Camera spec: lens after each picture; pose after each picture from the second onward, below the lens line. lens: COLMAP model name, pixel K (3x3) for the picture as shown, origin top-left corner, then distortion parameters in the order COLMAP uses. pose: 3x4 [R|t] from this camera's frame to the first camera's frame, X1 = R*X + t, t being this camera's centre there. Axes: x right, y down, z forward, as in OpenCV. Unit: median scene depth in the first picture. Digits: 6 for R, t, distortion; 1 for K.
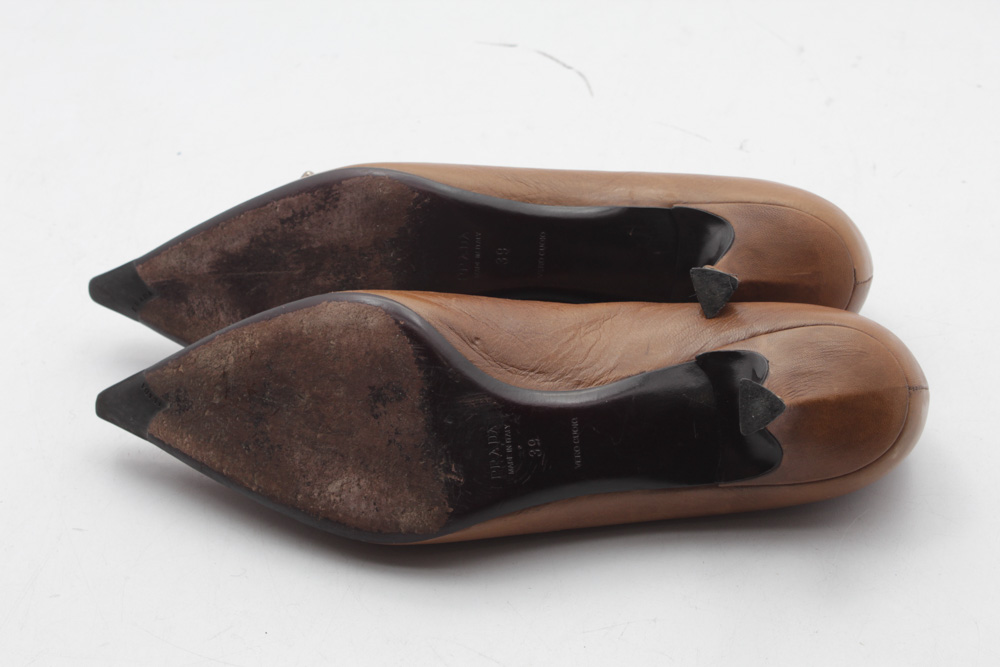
lens RADIAL K [[2102.5, 0, 500.0], [0, 2102.5, 333.5], [0, 0, 1]] dist [-0.032522, -0.050635]
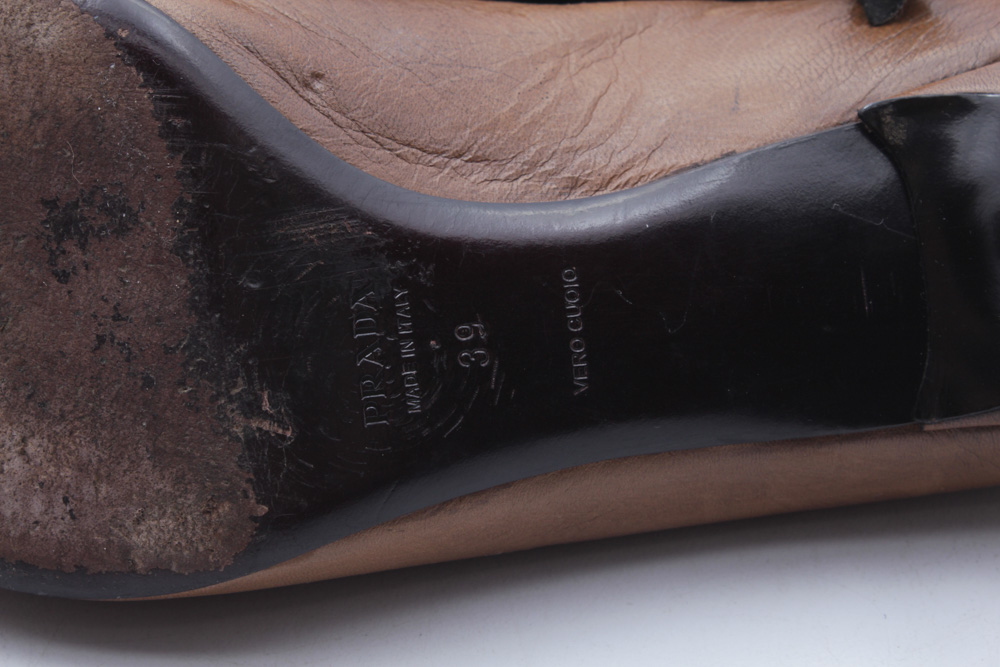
lens RADIAL K [[2105.7, 0, 500.0], [0, 2105.7, 333.5], [0, 0, 1]] dist [0.023437, 0.103620]
pose [[0.995552, -0.025544, 0.090684, -0.013987], [0.023668, 0.999484, 0.021711, 0.043456], [-0.091192, -0.019468, 0.995643, 0.603117]]
